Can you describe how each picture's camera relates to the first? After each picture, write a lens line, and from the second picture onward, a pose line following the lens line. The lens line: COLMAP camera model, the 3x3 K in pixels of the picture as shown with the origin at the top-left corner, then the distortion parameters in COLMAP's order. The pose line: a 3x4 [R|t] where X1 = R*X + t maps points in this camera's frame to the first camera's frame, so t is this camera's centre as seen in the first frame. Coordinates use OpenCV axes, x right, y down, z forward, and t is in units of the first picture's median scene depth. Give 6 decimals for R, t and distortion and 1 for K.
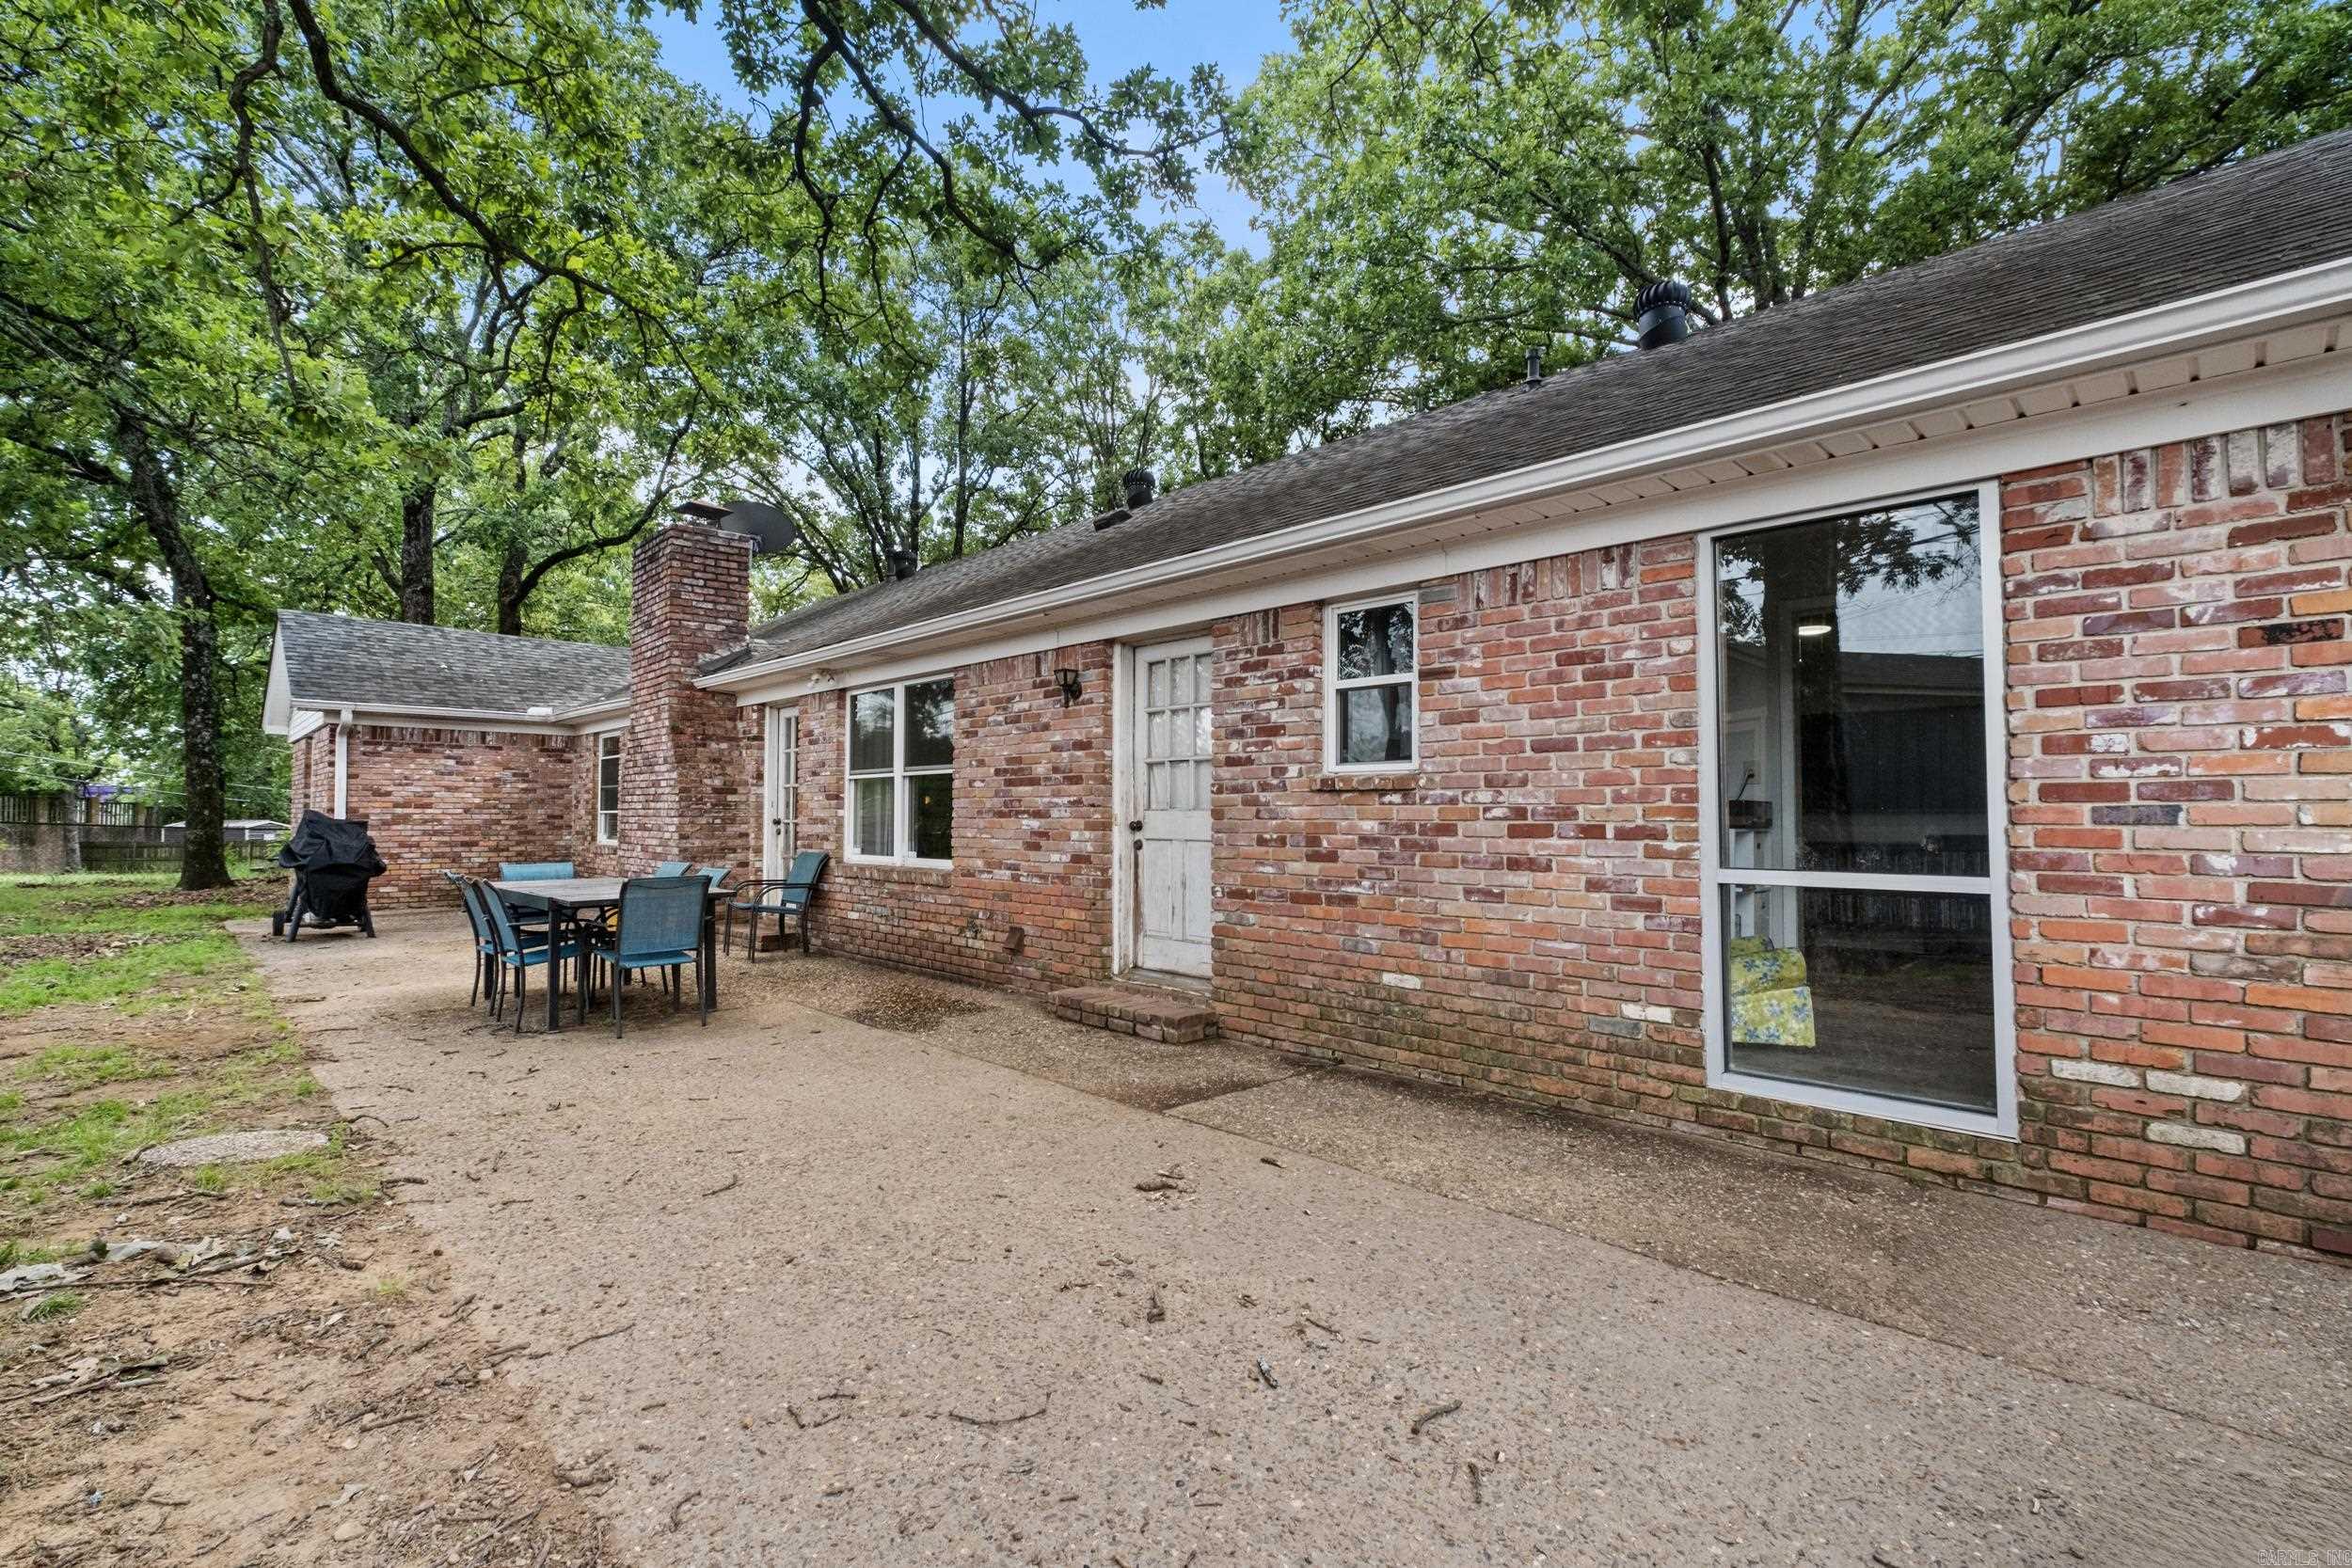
lens RADIAL K [[1036.1, 0, 1165.4], [0, 1036.1, 770.4], [0, 0, 1]] dist [-0.004494, -0.000420]
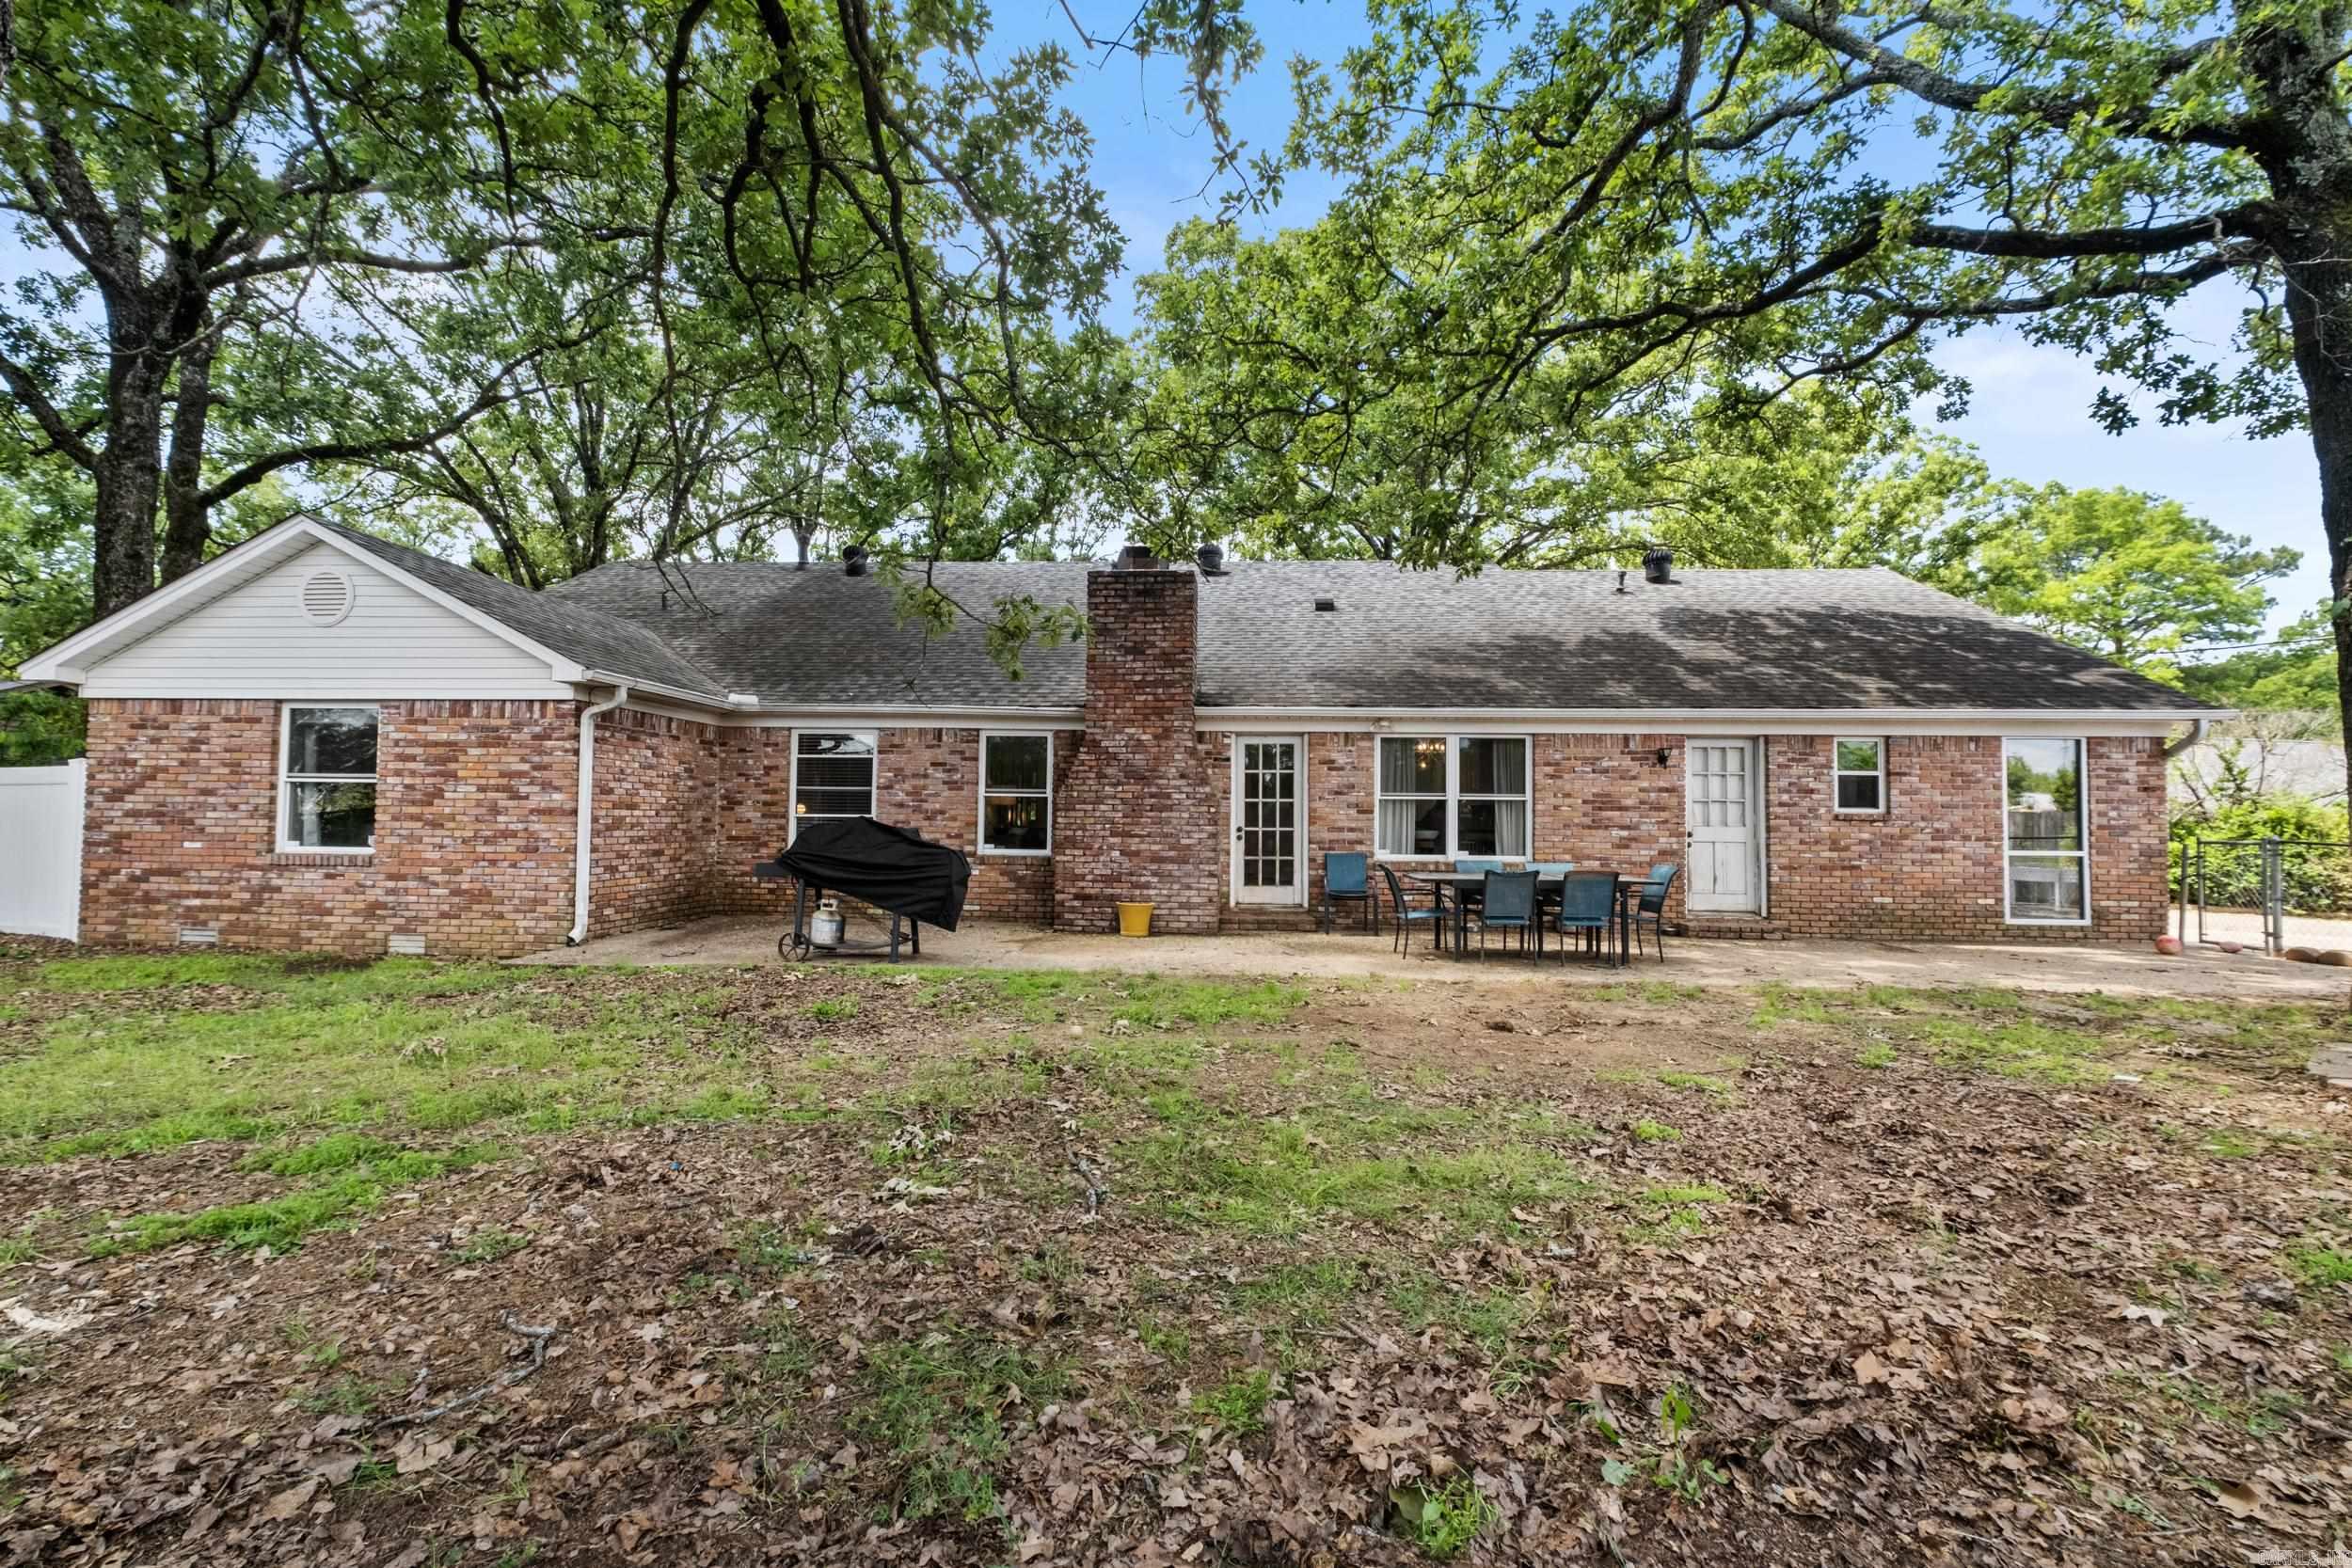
lens RADIAL K [[1036.1, 0, 1165.4], [0, 1036.1, 770.4], [0, 0, 1]] dist [-0.004494, -0.000420]
pose [[0.748861, 0.033666, 0.661872, -1.962518], [-0.039992, 0.999184, -0.005576, -0.013649], [-0.661520, -0.022294, 0.749596, 0.225966]]
